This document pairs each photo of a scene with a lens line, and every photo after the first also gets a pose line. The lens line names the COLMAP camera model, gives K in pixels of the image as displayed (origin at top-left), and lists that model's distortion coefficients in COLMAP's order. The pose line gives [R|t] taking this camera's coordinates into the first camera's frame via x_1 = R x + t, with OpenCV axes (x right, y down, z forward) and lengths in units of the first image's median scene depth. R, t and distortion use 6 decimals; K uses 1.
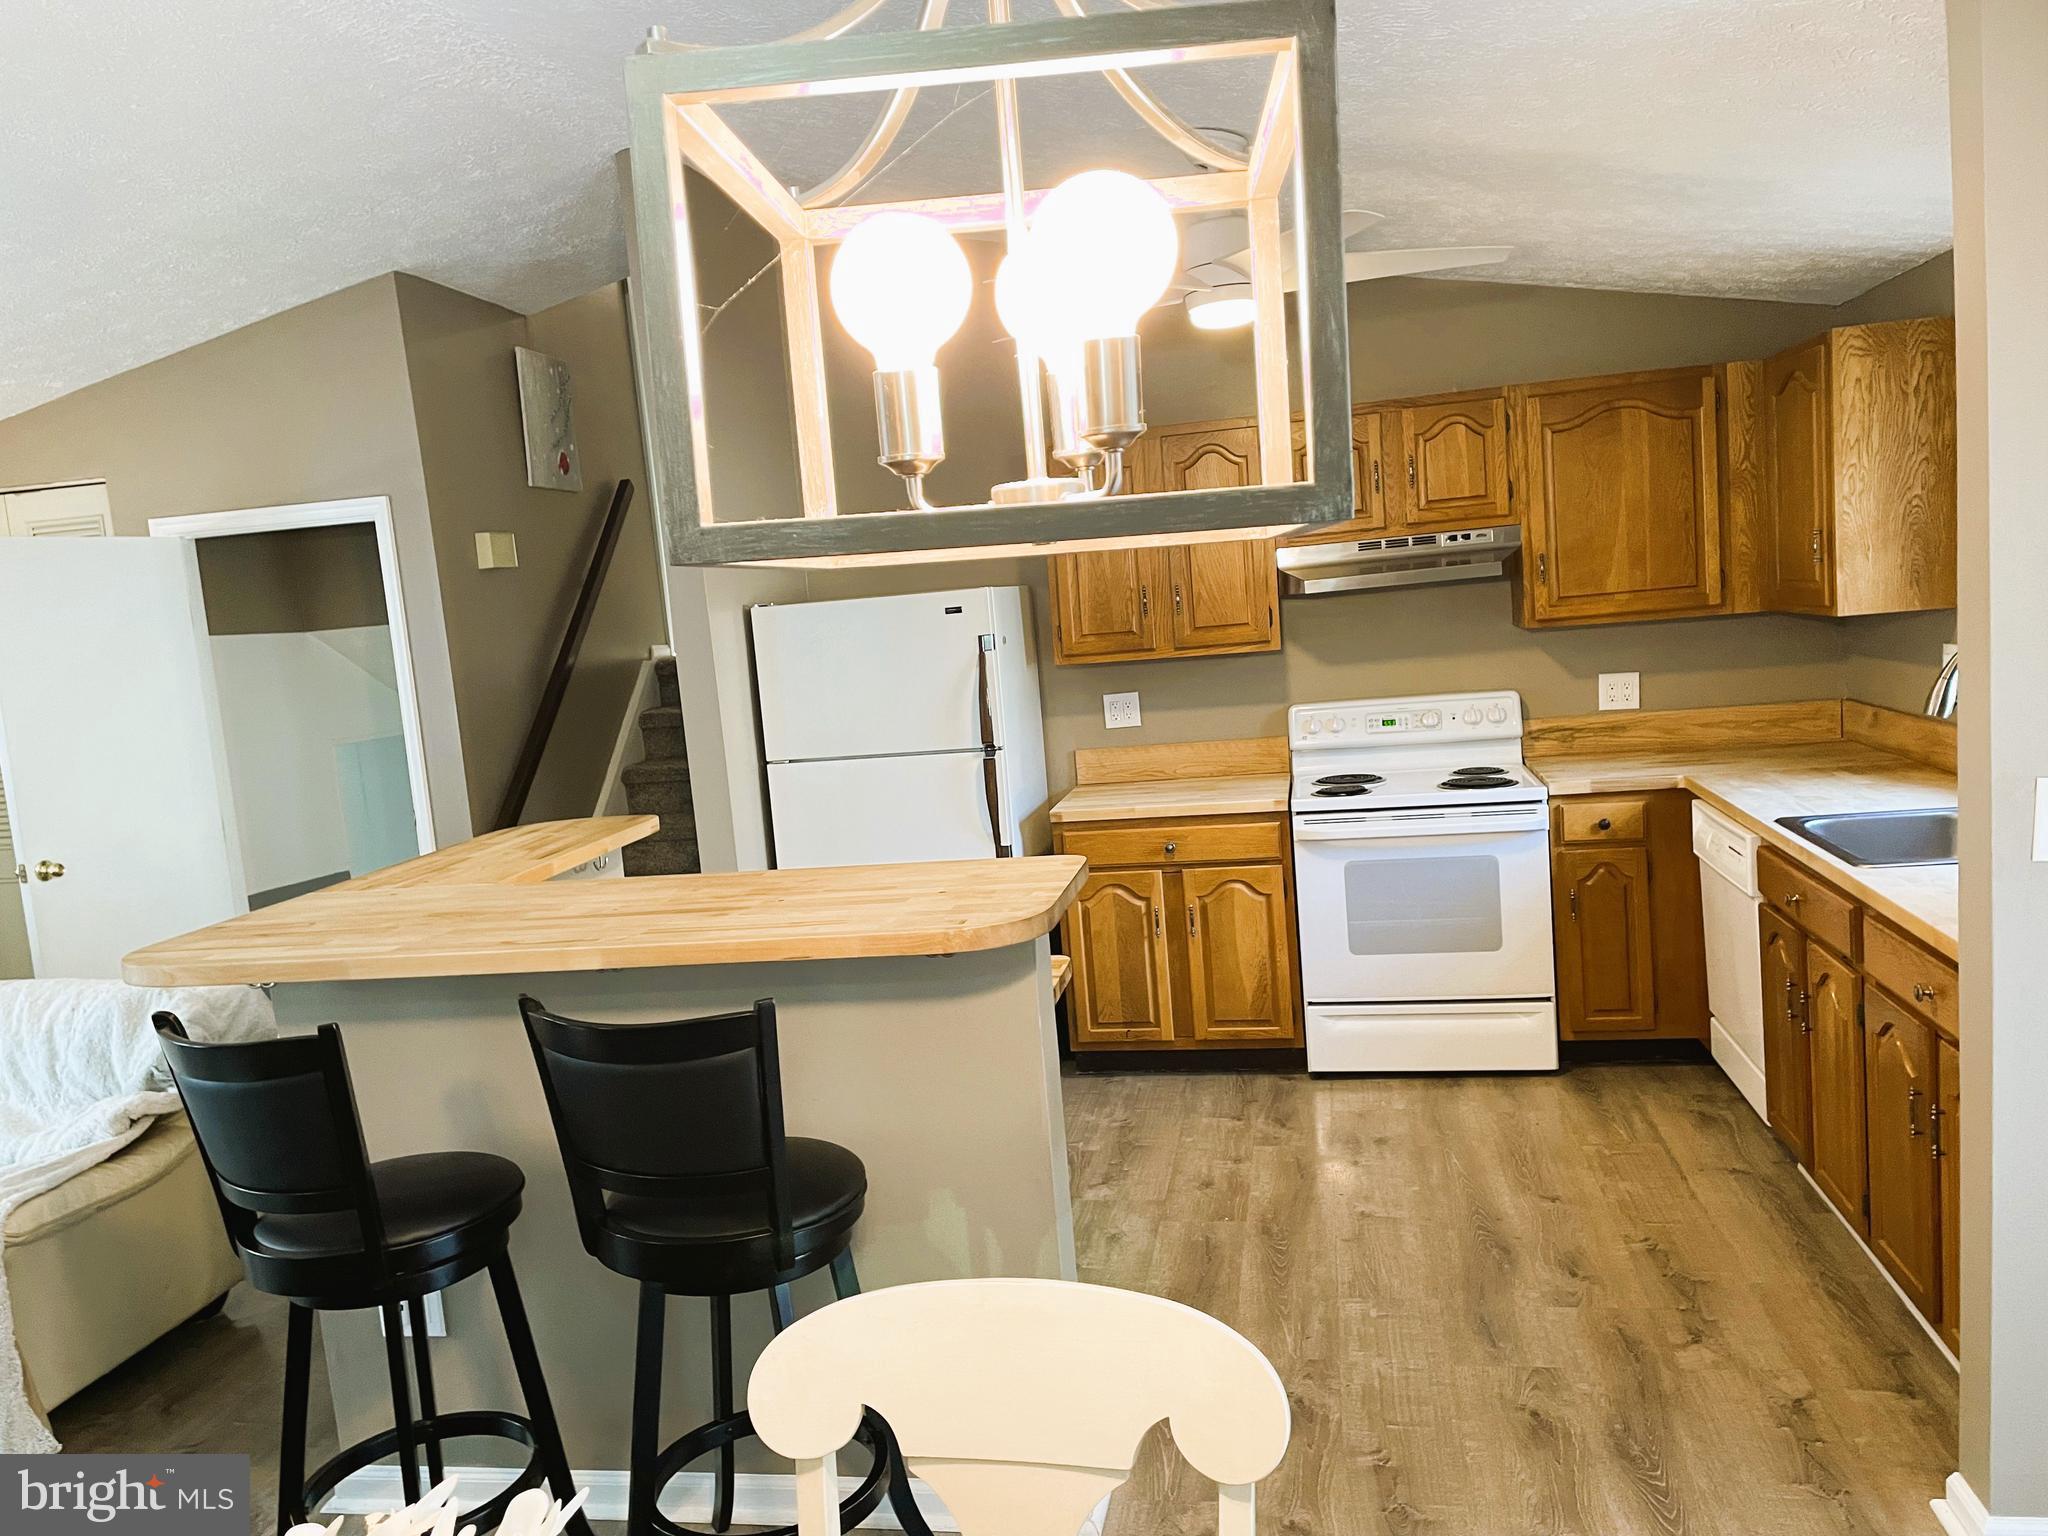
lens RADIAL K [[1575.0, 0, 1024.0], [0, 1575.0, 768.0], [0, 0, 1]] dist [0.107693, -0.159880]
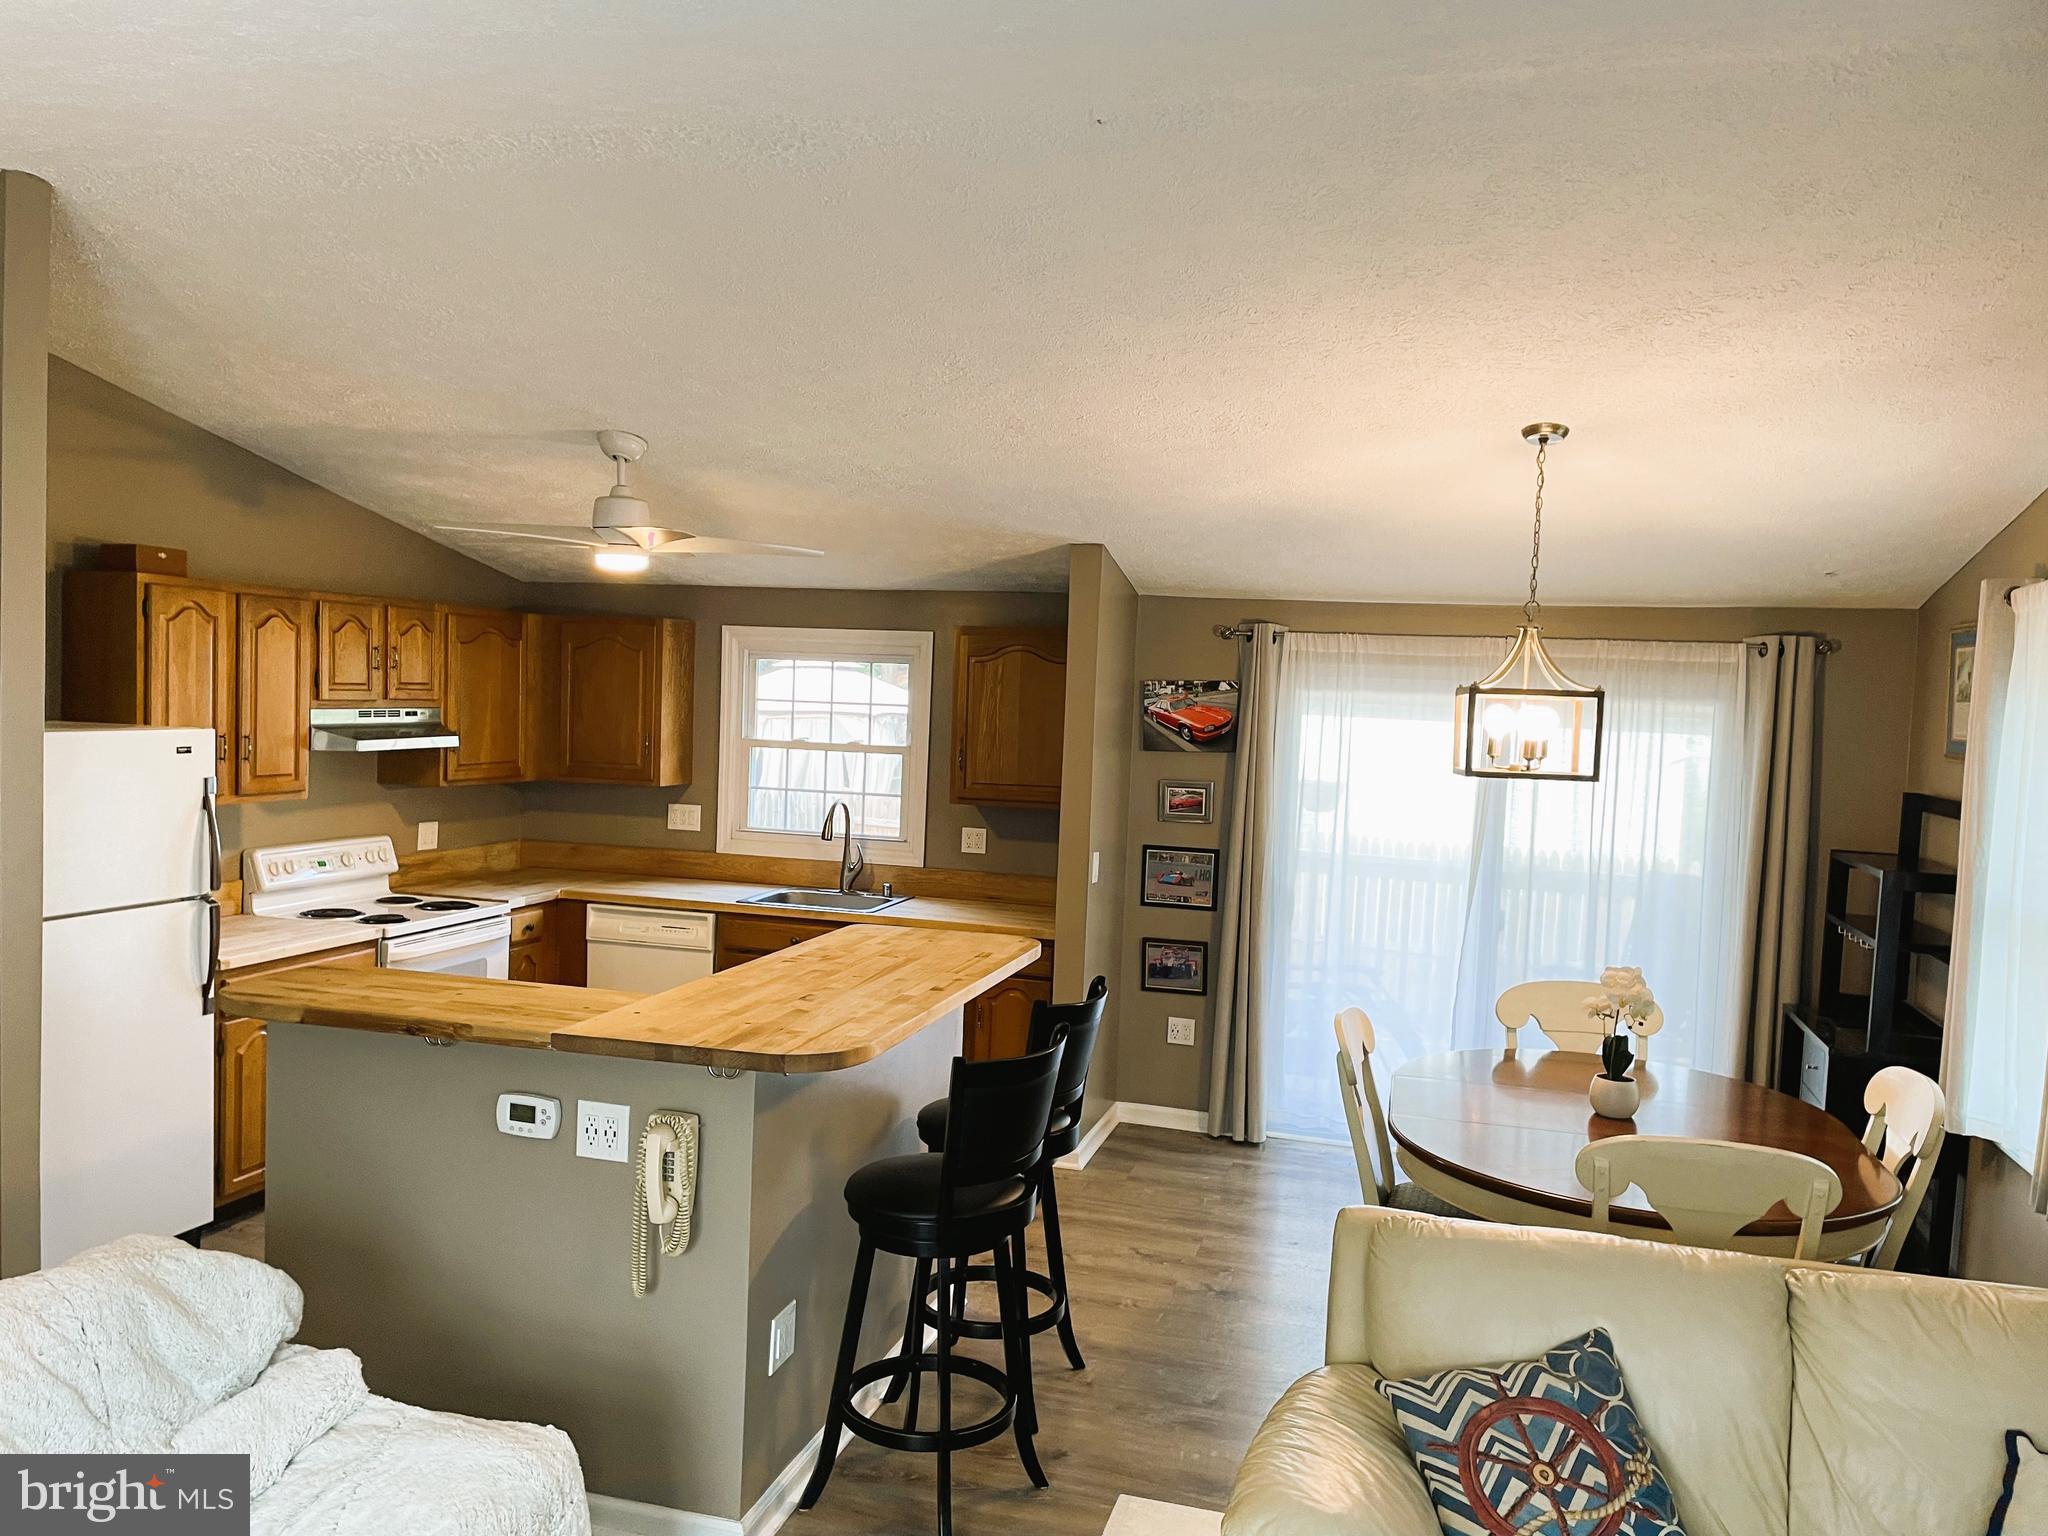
lens RADIAL K [[1576.7, 0, 1024.0], [0, 1576.7, 768.0], [0, 0, 1]] dist [0.093613, -0.136919]
pose [[0.072420, 0.038789, 0.996620, -0.972344], [0.063259, 0.997053, -0.043403, -0.016403], [-0.995366, 0.066189, 0.069753, 0.439977]]
